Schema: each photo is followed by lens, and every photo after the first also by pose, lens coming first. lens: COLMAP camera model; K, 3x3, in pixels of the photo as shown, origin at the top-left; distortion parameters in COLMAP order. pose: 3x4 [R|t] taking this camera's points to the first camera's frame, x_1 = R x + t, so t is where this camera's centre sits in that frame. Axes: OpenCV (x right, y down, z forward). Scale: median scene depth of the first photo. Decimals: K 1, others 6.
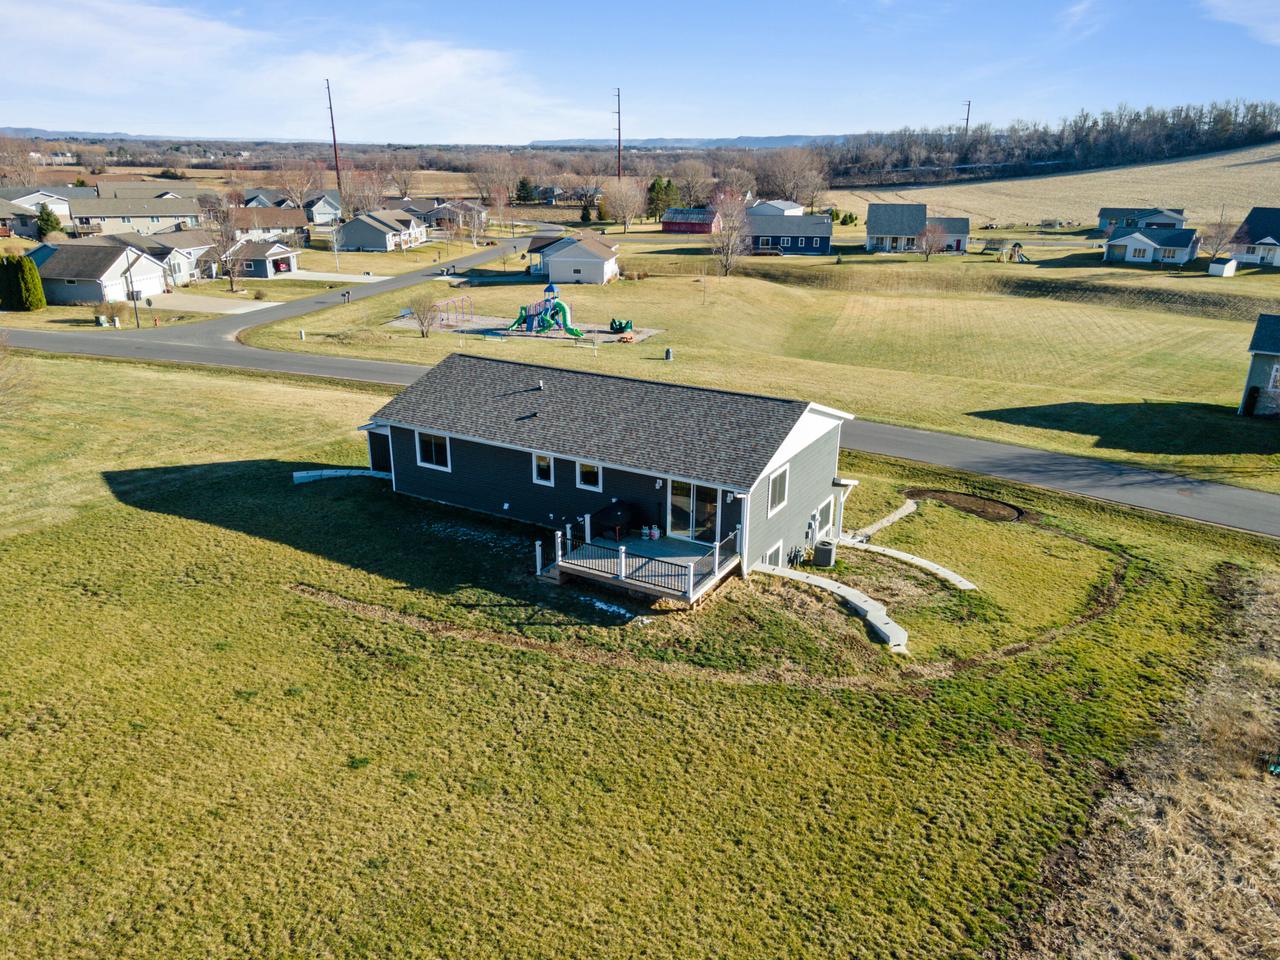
lens RADIAL K [[933.9, 0, 628.3], [0, 933.9, 479.5], [0, 0, 1]] dist [0.023802, 0.037133]
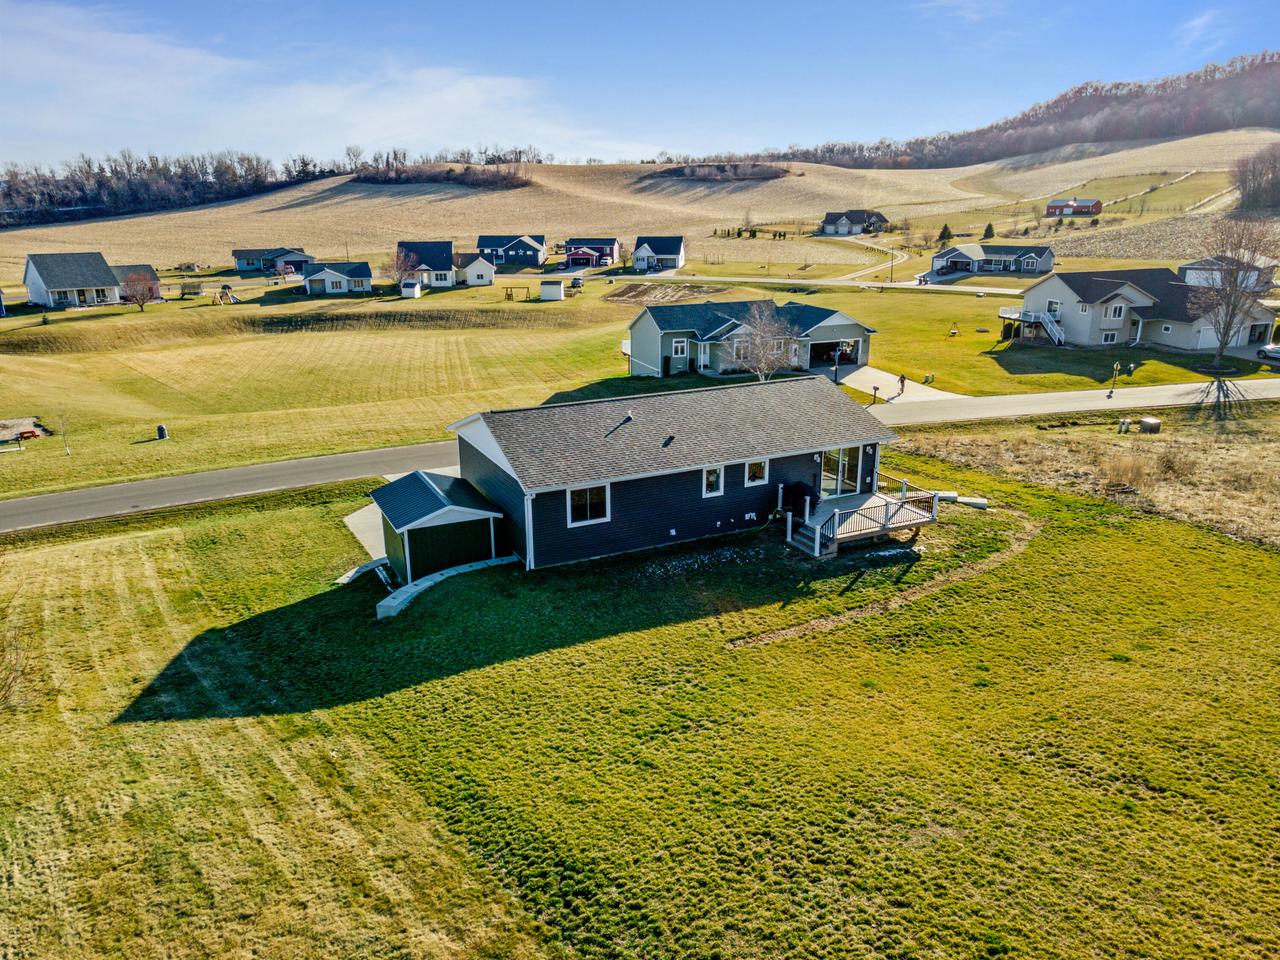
lens RADIAL K [[933.9, 0, 628.3], [0, 933.9, 479.5], [0, 0, 1]] dist [0.023802, 0.037133]
pose [[0.569765, -0.253162, 0.781842, -0.878092], [0.287733, 0.952604, 0.098771, -0.131219], [-0.769790, 0.168686, 0.615604, 0.382621]]
